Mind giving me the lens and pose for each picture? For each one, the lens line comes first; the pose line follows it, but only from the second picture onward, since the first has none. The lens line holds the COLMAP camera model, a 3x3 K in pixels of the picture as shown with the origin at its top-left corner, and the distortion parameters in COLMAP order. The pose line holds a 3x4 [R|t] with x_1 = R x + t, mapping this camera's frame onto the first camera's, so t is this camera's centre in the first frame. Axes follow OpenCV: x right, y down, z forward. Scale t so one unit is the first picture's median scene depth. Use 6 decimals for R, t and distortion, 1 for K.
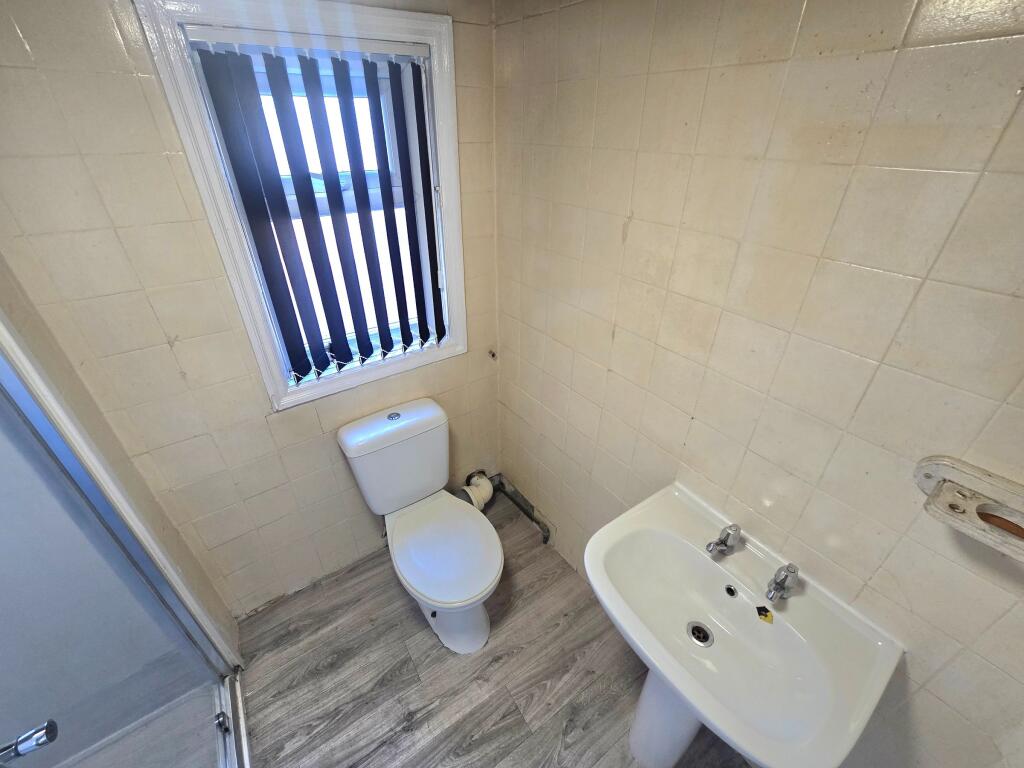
lens RADIAL K [[408.0, 0, 512.0], [0, 408.0, 384.0], [0, 0, 1]] dist [-0.024411, 0.000080]
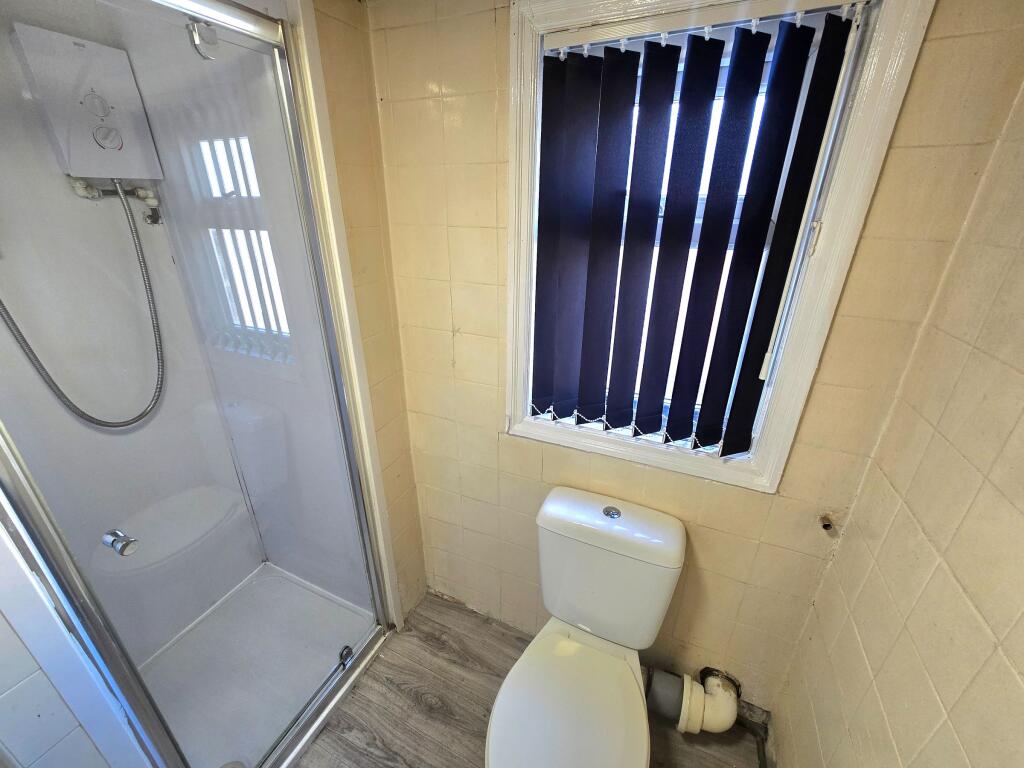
lens RADIAL K [[404.6, 0, 512.0], [0, 404.6, 384.0], [0, 0, 1]] dist [-0.006283, -0.000220]
pose [[0.510411, 0.331023, -0.793666, 0.122725], [-0.468087, 0.881177, 0.066493, -0.088355], [0.721371, 0.337566, 0.604710, 0.337642]]
